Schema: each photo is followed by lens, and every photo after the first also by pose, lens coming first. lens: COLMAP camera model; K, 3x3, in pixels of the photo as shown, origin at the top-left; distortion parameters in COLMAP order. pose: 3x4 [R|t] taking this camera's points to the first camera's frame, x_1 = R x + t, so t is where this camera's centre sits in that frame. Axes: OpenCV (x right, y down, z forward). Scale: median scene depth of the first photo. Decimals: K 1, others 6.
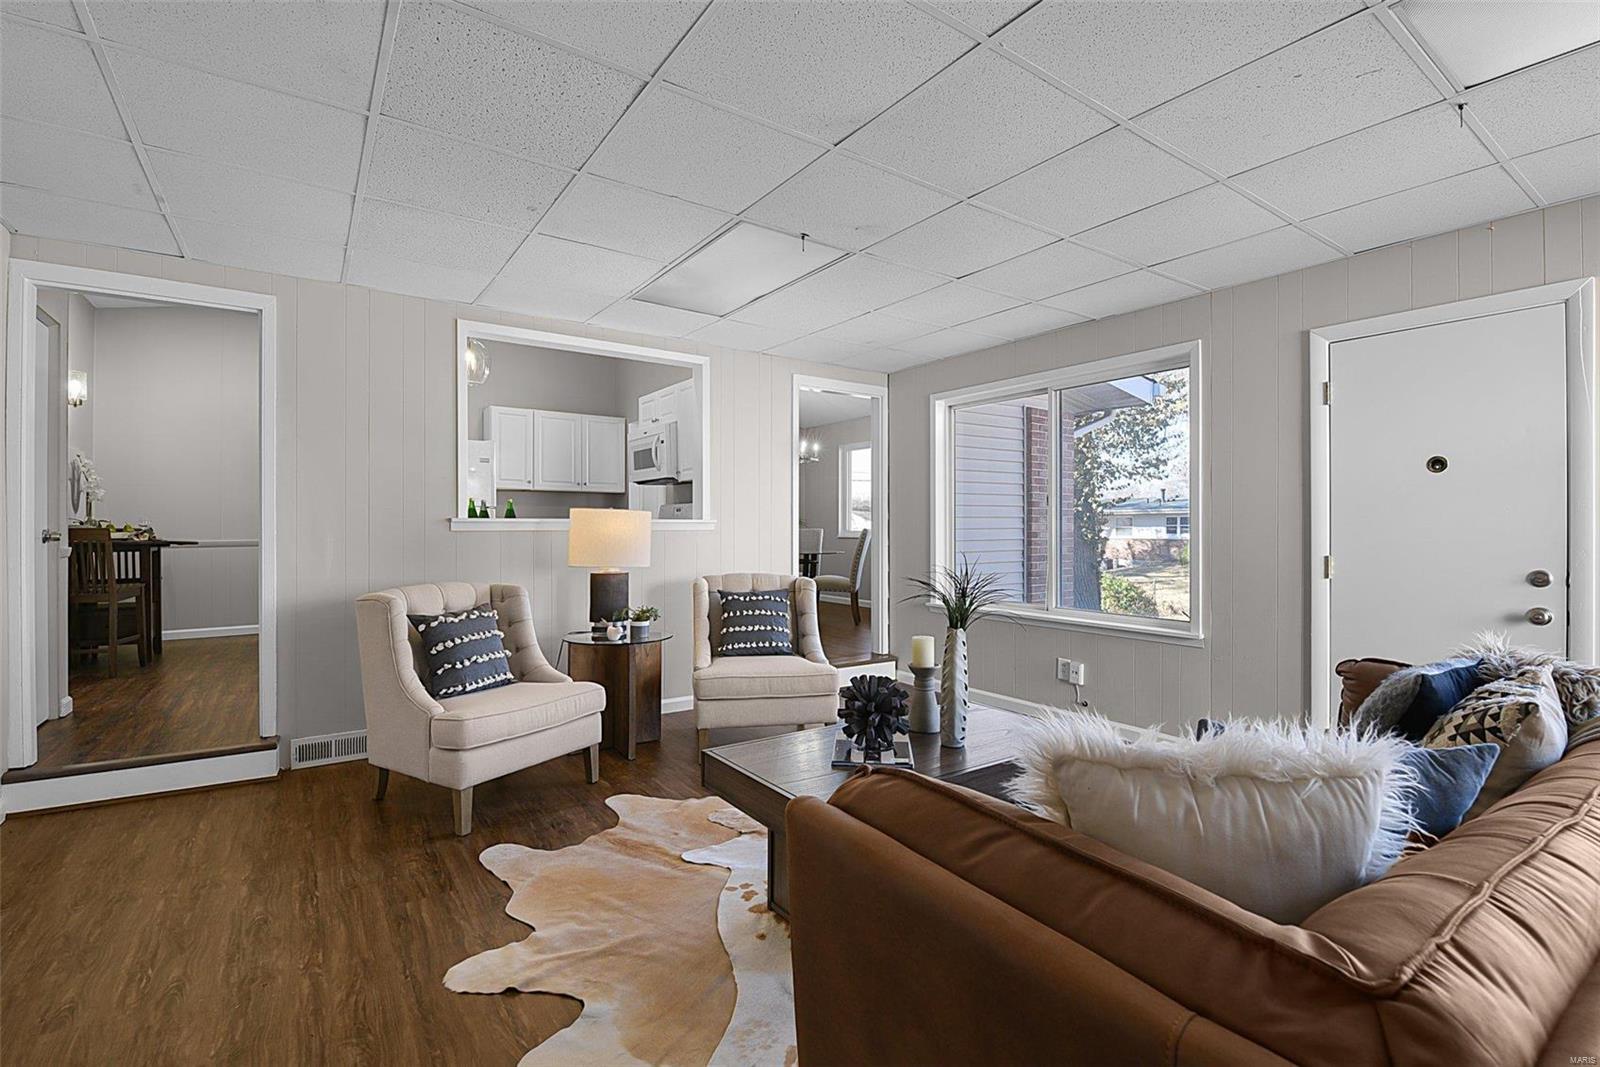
lens RADIAL K [[697.6, 0, 794.6], [0, 697.6, 533.6], [0, 0, 1]] dist [-0.009245, -0.000790]
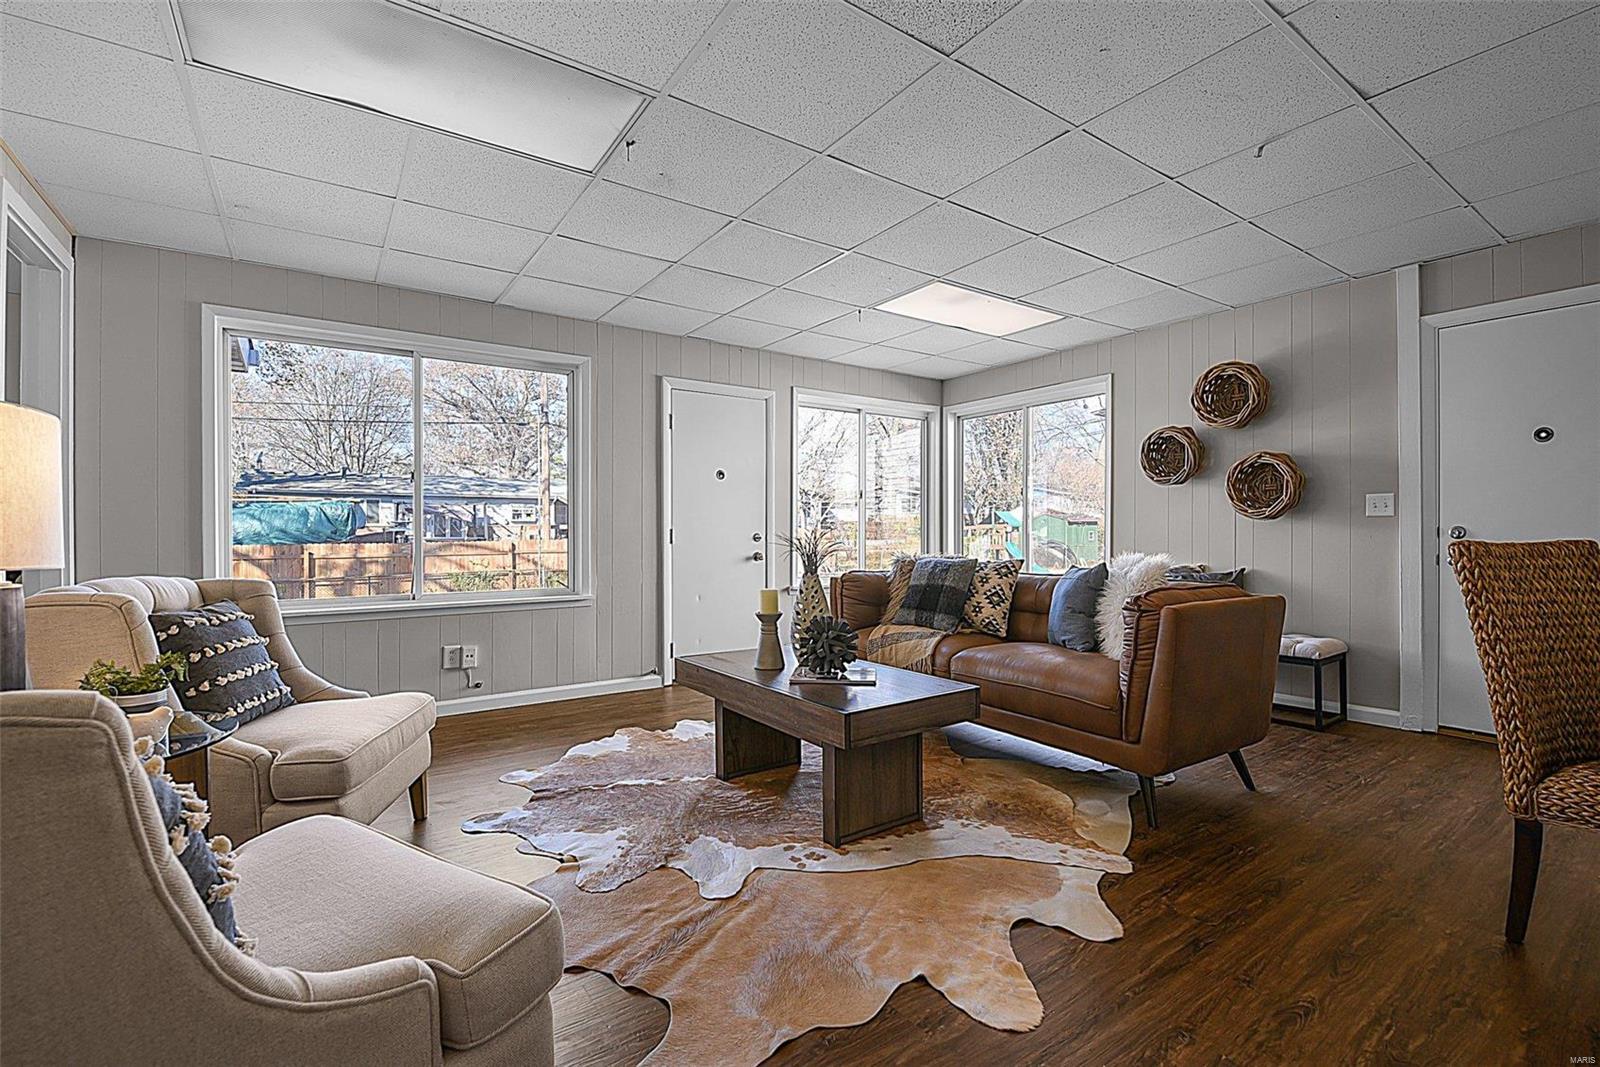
lens RADIAL K [[697.6, 0, 785.0], [0, 697.6, 533.3], [0, 0, 1]] dist [-0.009245, -0.000790]
pose [[0.021748, -0.003323, 0.999758, -0.875118], [0.012526, 0.999917, 0.003051, 0.047348], [-0.999685, 0.012457, 0.021788, 0.843743]]
